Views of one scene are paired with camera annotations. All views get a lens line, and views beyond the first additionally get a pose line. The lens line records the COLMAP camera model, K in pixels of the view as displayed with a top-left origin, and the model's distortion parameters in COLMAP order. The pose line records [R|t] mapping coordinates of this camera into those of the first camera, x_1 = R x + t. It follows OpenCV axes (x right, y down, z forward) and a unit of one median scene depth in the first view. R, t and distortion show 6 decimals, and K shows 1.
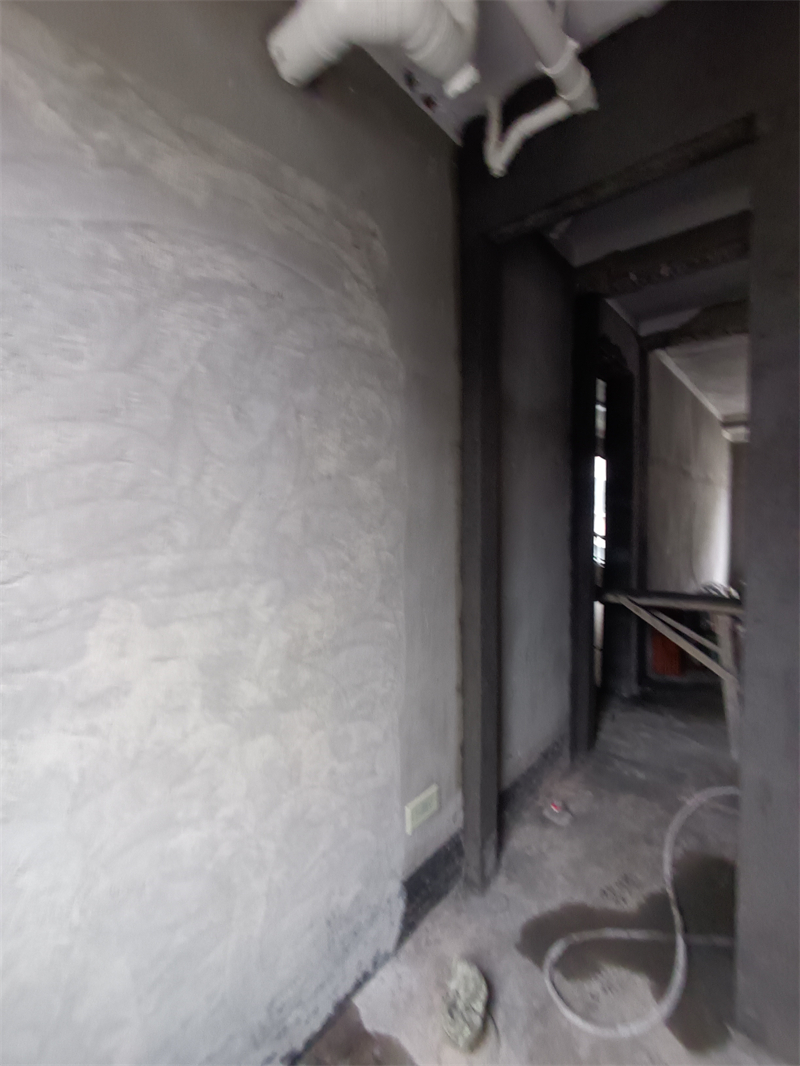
lens RADIAL K [[492.5, 0, 396.6], [0, 492.5, 536.5], [0, 0, 1]] dist [-0.003905, 0.001288]
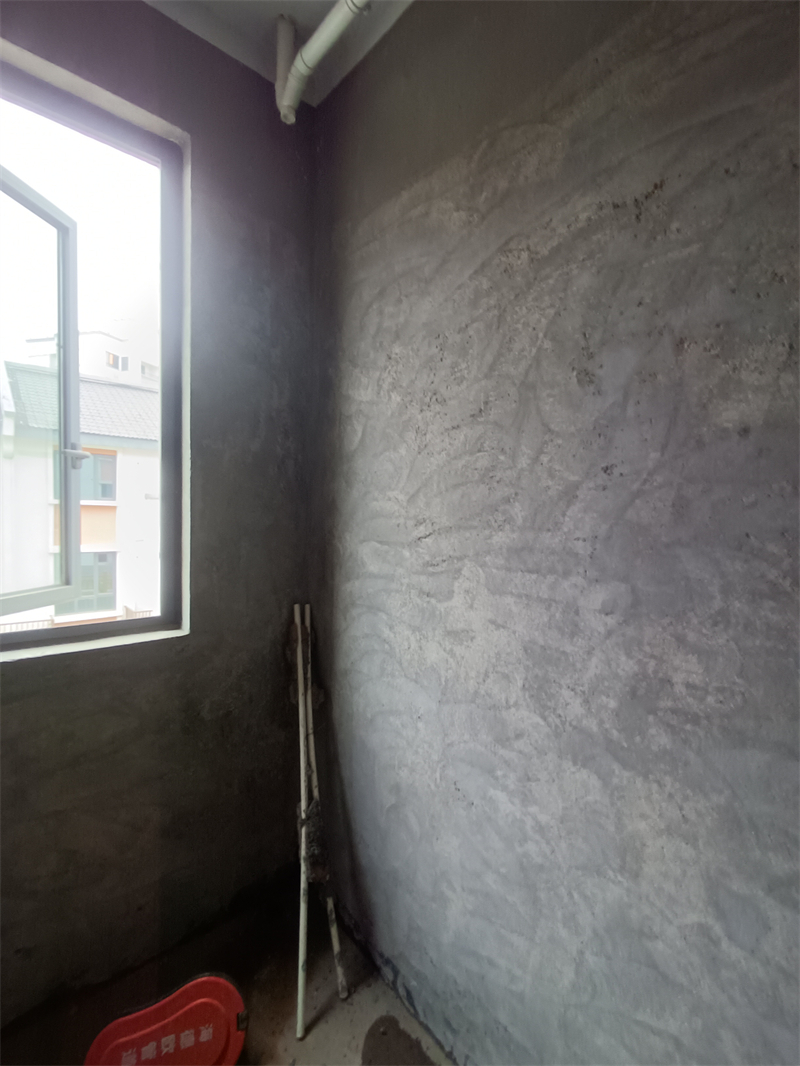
lens RADIAL K [[492.5, 0, 406.9], [0, 492.5, 538.2], [0, 0, 1]] dist [-0.003905, 0.001288]
pose [[-0.155717, 0.057533, -0.986125, 0.522797], [-0.074507, 0.994774, 0.069803, -0.007862], [0.984988, 0.084342, -0.150617, 0.760642]]
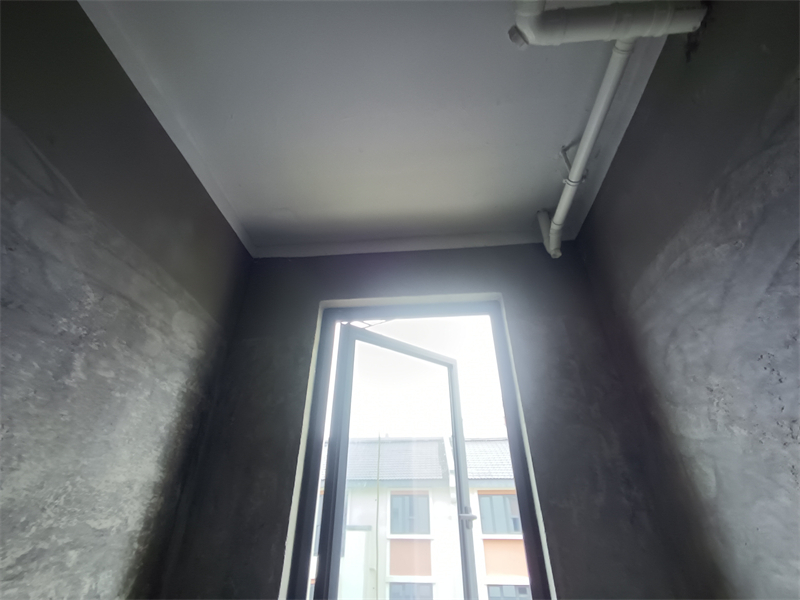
lens RADIAL K [[369.6, 0, 398.0], [0, 369.6, 301.6], [0, 0, 1]] dist [-0.003905, 0.001288]
pose [[-0.828064, -0.294349, -0.477145, 0.404250], [-0.024225, 0.869075, -0.494087, -0.089244], [0.560109, -0.397577, -0.726780, 0.797905]]
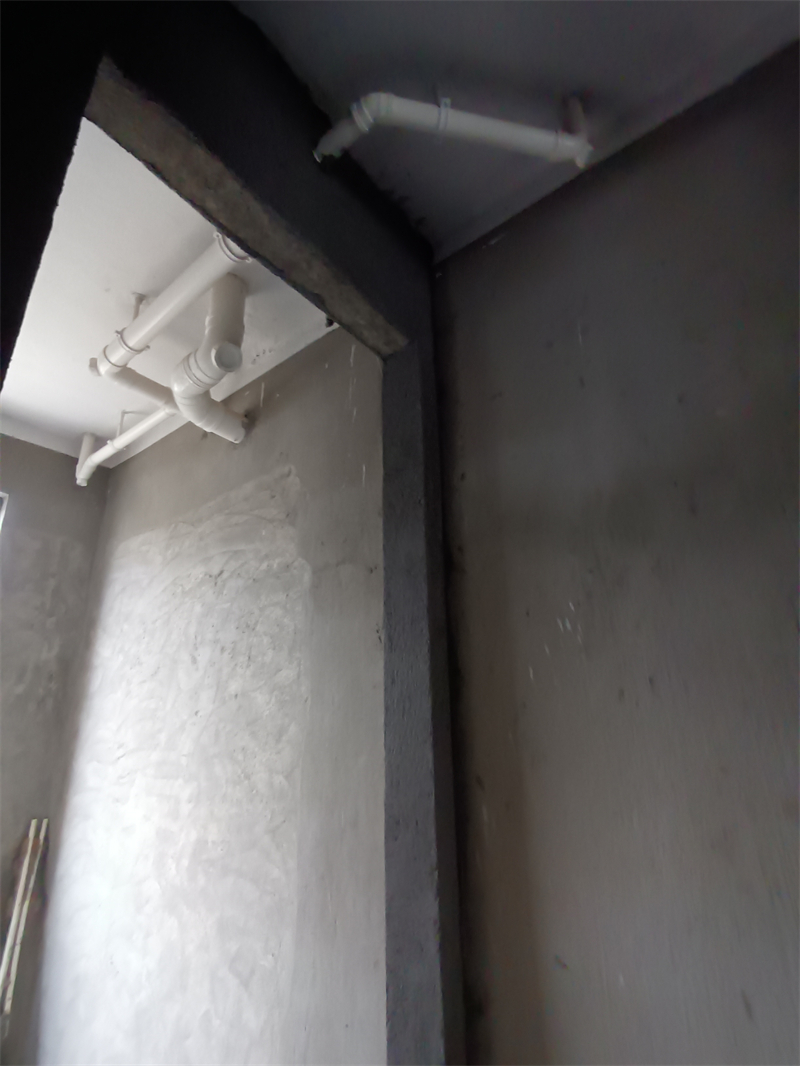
lens RADIAL K [[492.5, 0, 405.0], [0, 492.5, 538.2], [0, 0, 1]] dist [-0.003905, 0.001288]
pose [[0.049024, -0.312782, -0.948559, 1.191862], [-0.025307, 0.949007, -0.314238, -0.126509], [0.998477, 0.039410, 0.038609, 1.433562]]
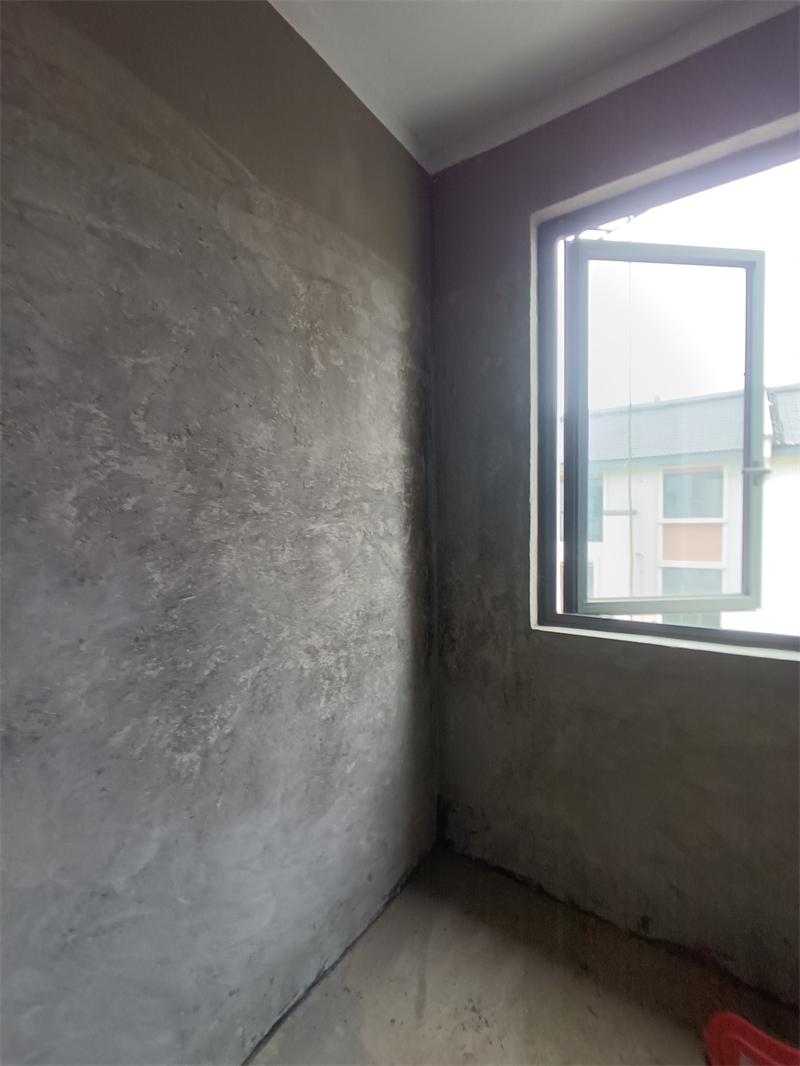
lens RADIAL K [[492.5, 0, 402.4], [0, 492.5, 538.4], [0, 0, 1]] dist [-0.003905, 0.001288]
pose [[-0.995978, 0.021896, -0.086880, 0.462198], [0.014975, 0.996720, 0.079528, -0.011855], [0.088336, 0.077907, -0.993039, 0.978879]]
